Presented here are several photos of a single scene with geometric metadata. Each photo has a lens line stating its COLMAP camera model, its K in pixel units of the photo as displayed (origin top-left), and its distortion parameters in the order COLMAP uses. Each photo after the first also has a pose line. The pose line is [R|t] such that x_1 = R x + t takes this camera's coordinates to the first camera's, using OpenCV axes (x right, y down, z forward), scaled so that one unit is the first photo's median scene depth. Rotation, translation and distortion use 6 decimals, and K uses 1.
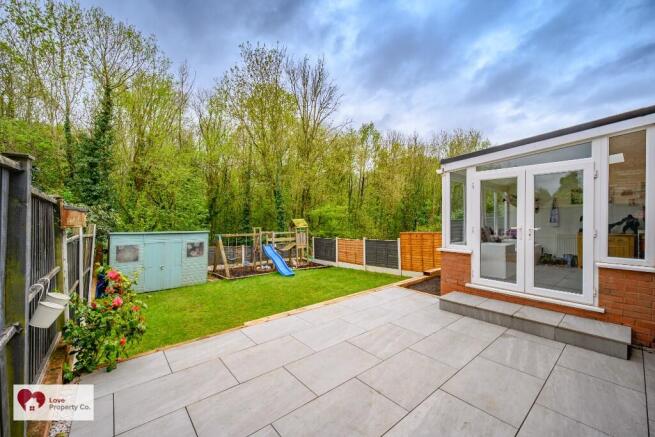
lens RADIAL K [[262.3, 0, 323.4], [0, 262.3, 219.5], [0, 0, 1]] dist [-0.000473, 0.000164]
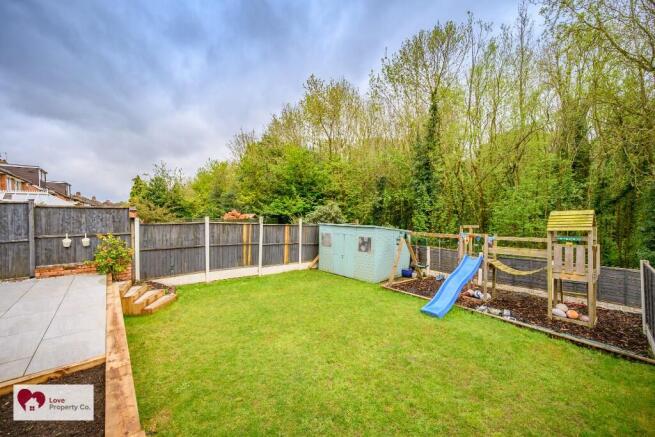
lens RADIAL K [[262.3, 0, 324.3], [0, 262.3, 215.2], [0, 0, 1]] dist [-0.000473, 0.000164]
pose [[0.019986, 0.004559, -0.999790, 0.468031], [0.005320, 0.999975, 0.004666, 0.002401], [0.999786, -0.005412, 0.019962, 0.847926]]
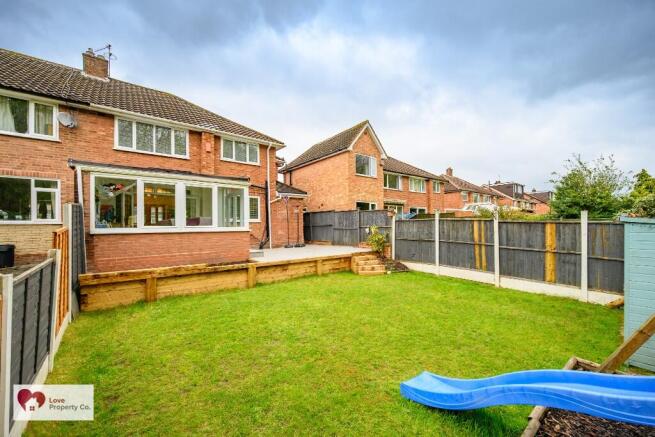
lens RADIAL K [[262.3, 0, 329.7], [0, 262.3, 229.1], [0, 0, 1]] dist [-0.000473, 0.000164]
pose [[-0.999913, 0.013096, -0.001334, -0.036483], [0.013083, 0.999867, 0.009701, 0.051142], [0.001461, 0.009682, -0.999952, 1.405057]]
